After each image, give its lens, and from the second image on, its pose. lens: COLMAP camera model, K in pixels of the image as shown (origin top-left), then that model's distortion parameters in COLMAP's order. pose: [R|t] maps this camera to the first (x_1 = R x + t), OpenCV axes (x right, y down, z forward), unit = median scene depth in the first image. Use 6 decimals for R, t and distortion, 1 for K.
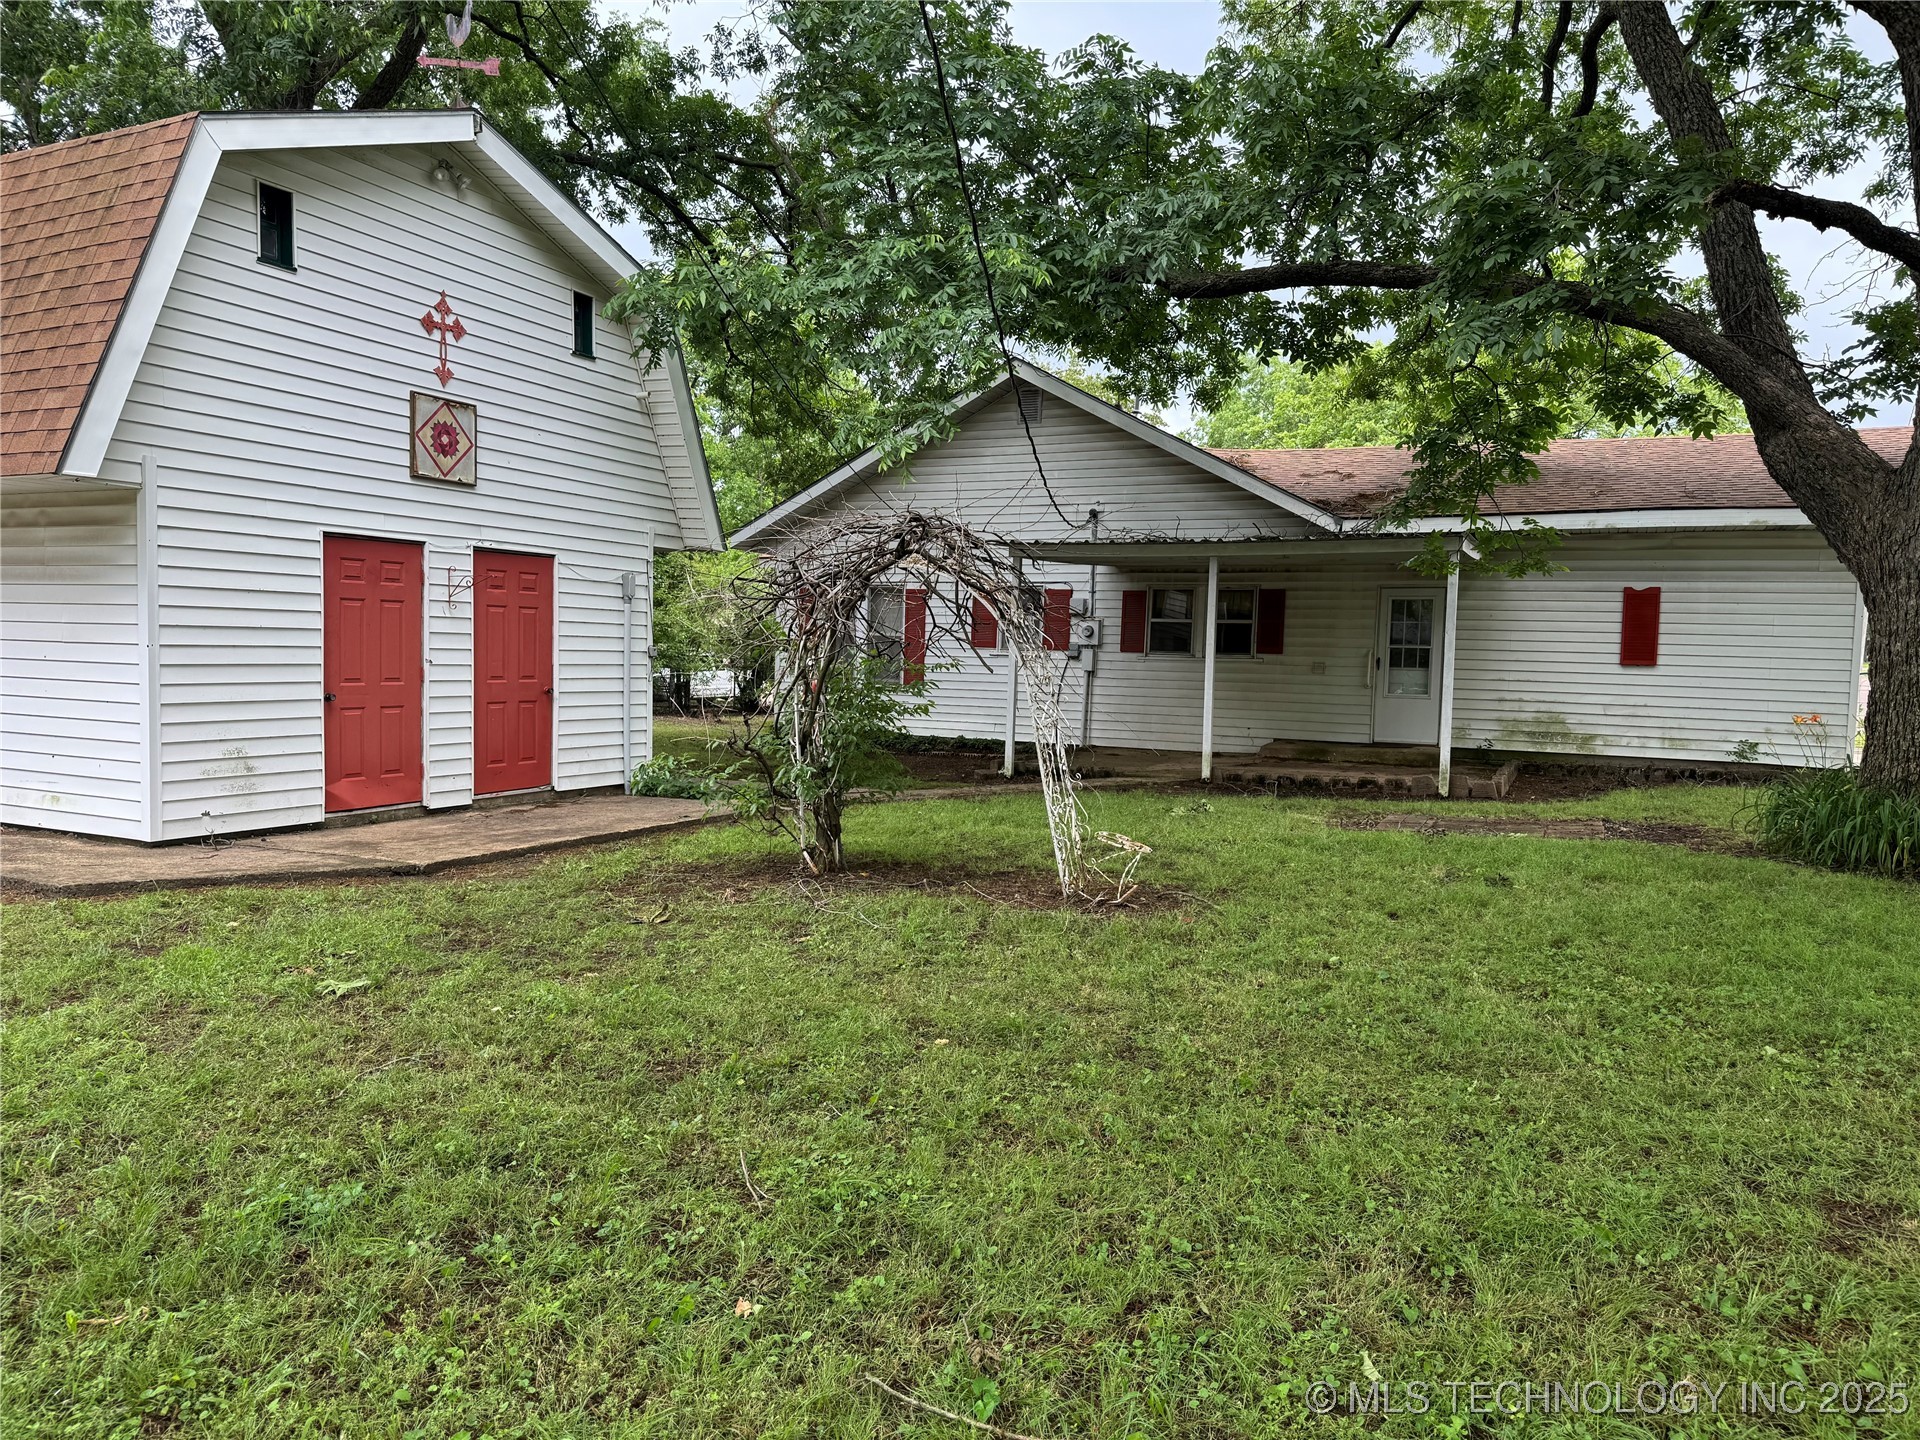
lens RADIAL K [[1338.7, 0, 966.7], [0, 1338.7, 726.9], [0, 0, 1]] dist [-0.006059, -0.006889]
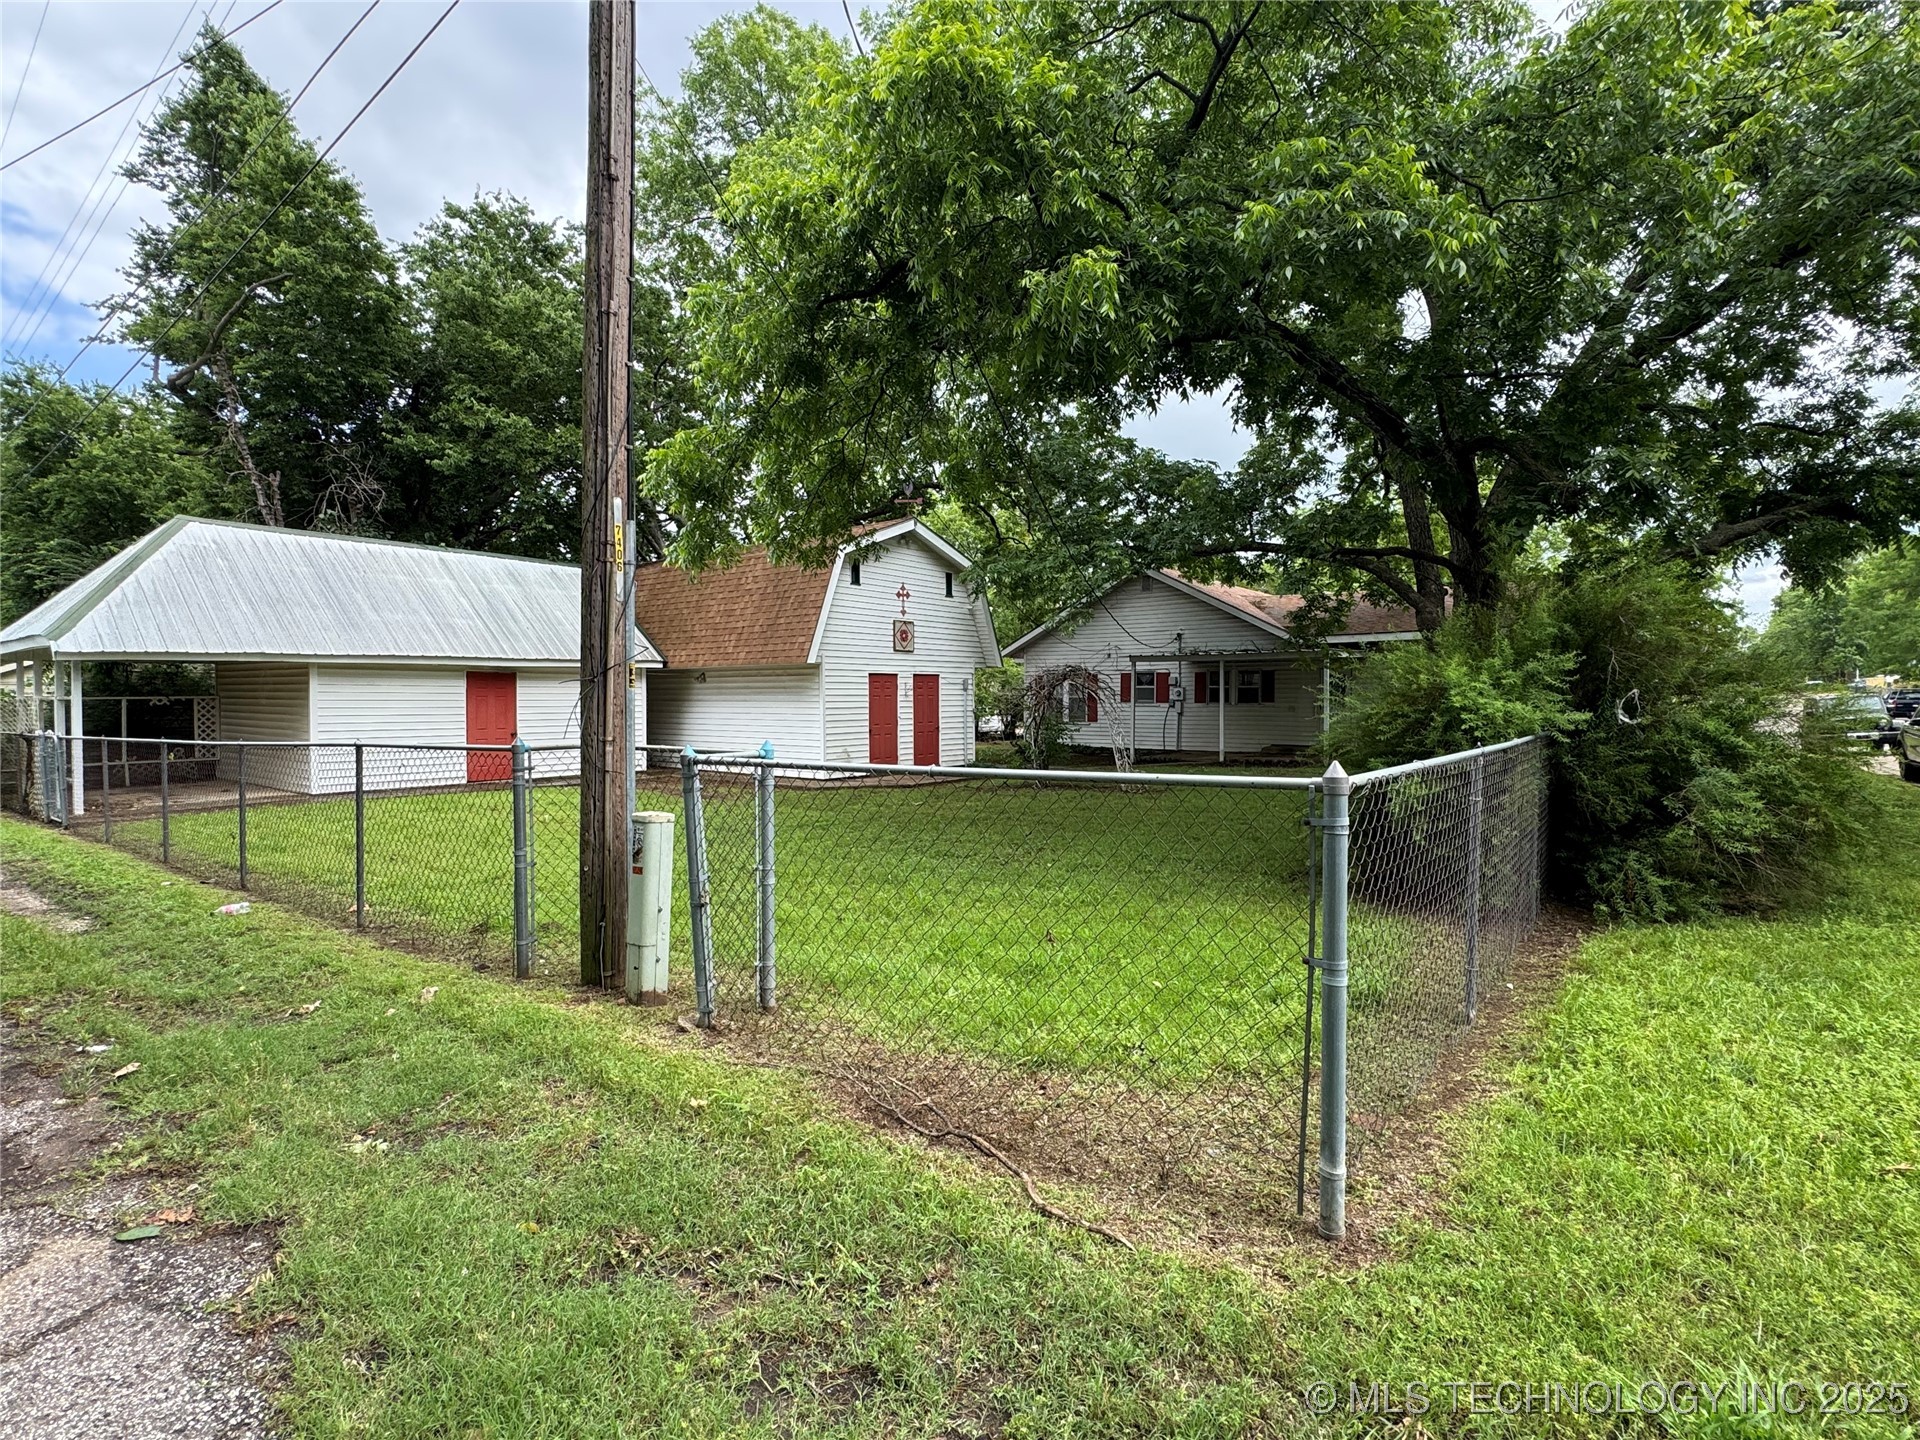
lens RADIAL K [[940.7, 0, 964.4], [0, 940.7, 719.8], [0, 0, 1]] dist [0.001352, -0.000008]
pose [[0.979172, -0.023191, -0.201705, 0.111080], [0.016165, 0.999206, -0.036413, 0.027283], [0.202390, 0.032394, 0.978769, -0.831640]]
